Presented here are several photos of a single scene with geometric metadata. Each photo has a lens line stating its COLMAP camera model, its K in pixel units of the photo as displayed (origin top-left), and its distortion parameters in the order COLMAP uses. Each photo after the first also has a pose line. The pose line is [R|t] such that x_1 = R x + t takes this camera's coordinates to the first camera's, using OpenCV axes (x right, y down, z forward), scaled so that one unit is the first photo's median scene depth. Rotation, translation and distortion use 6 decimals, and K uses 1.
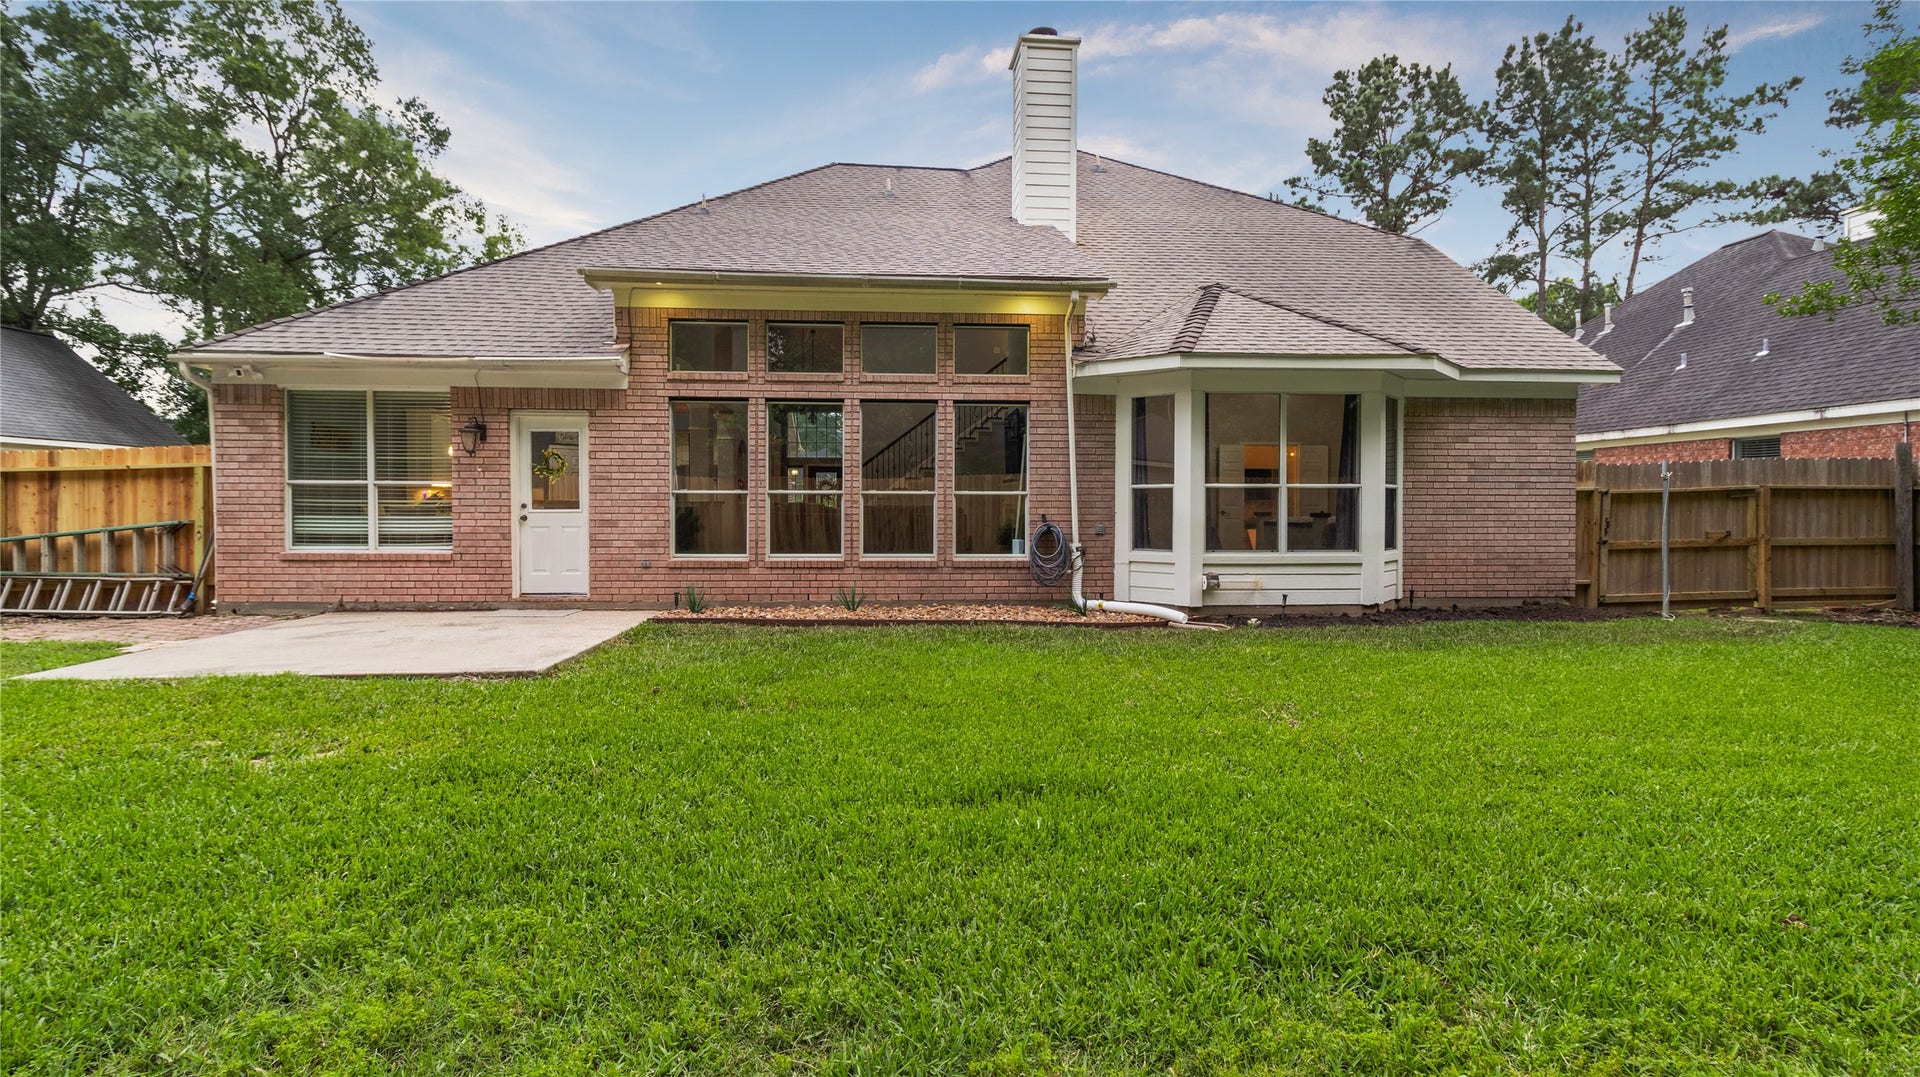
lens RADIAL K [[906.9, 0, 960.1], [0, 906.9, 529.4], [0, 0, 1]] dist [0.001672, 0.000120]
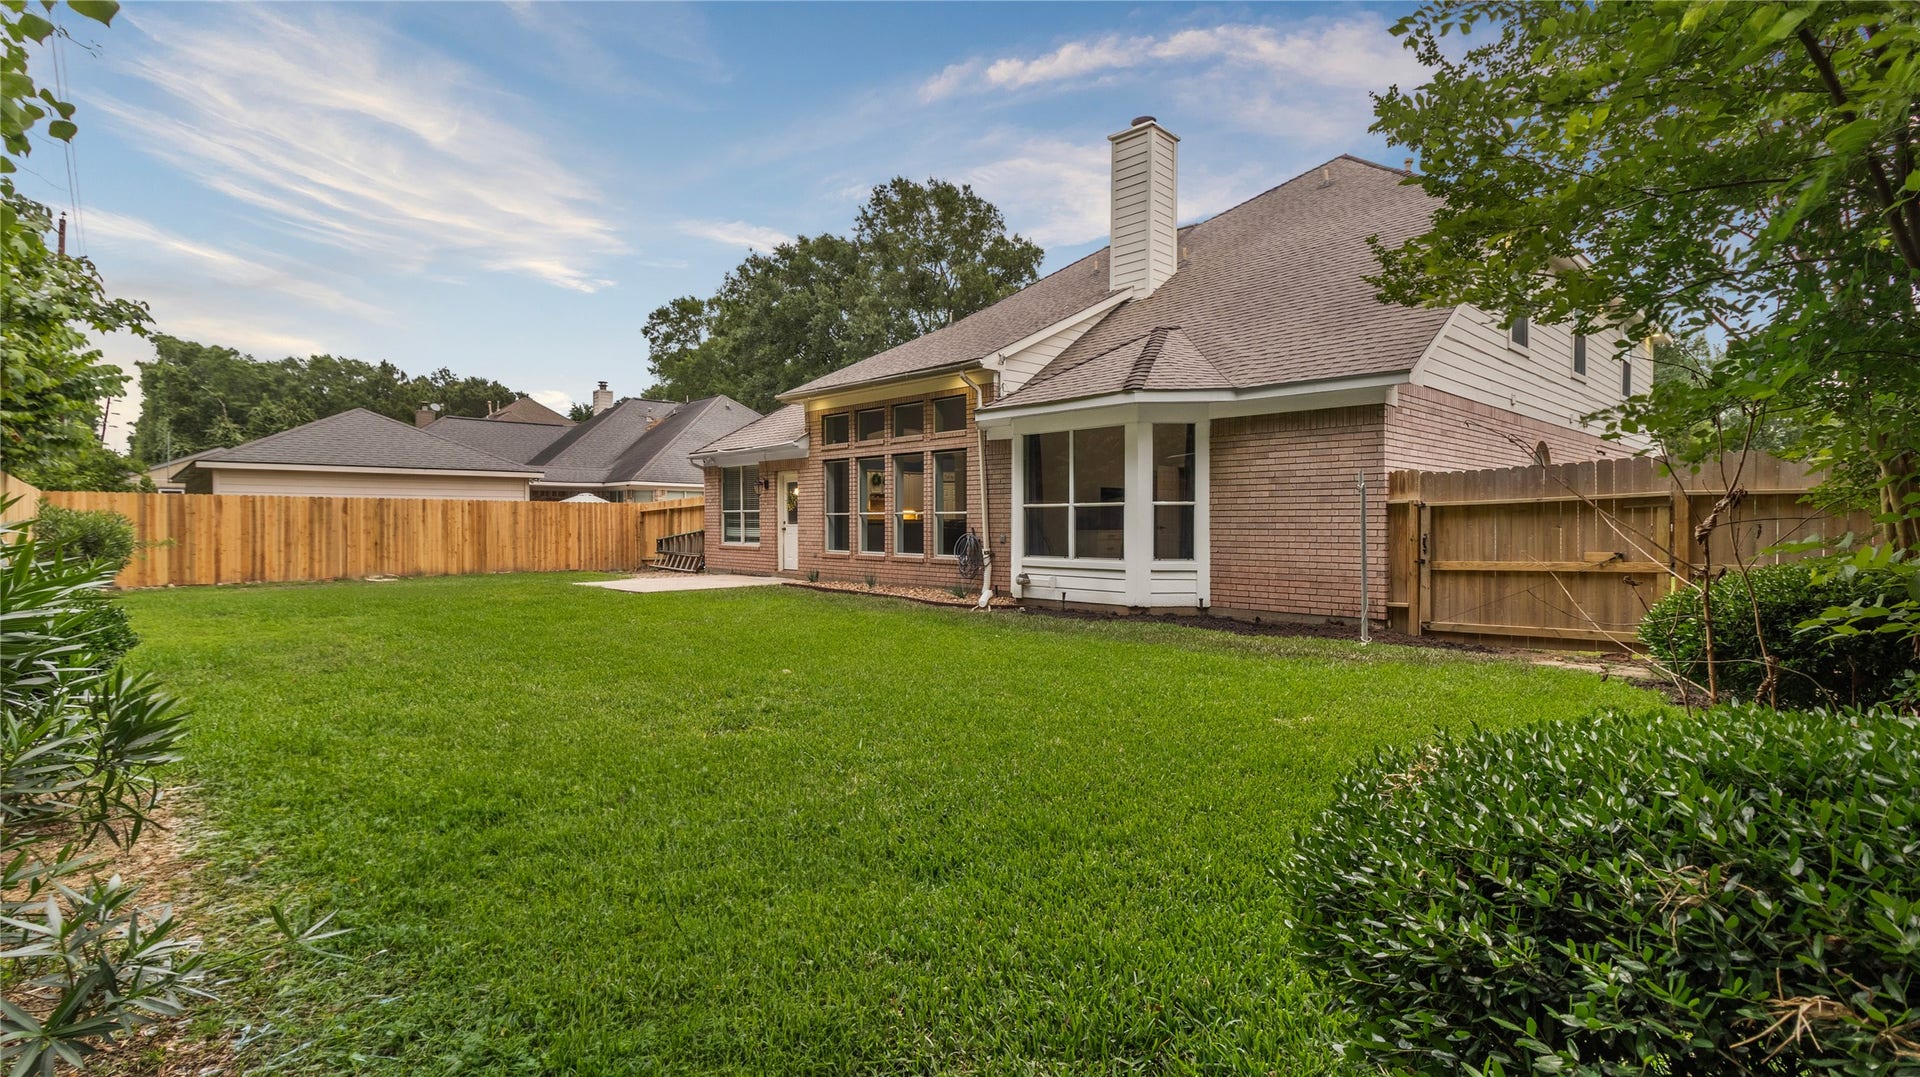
lens RADIAL K [[906.9, 0, 960.4], [0, 906.9, 532.7], [0, 0, 1]] dist [0.001672, 0.000120]
pose [[0.629892, 0.007013, -0.776651, 1.130079], [-0.017031, 0.999844, -0.004784, -0.001901], [0.776496, 0.016241, 0.629913, 0.094950]]
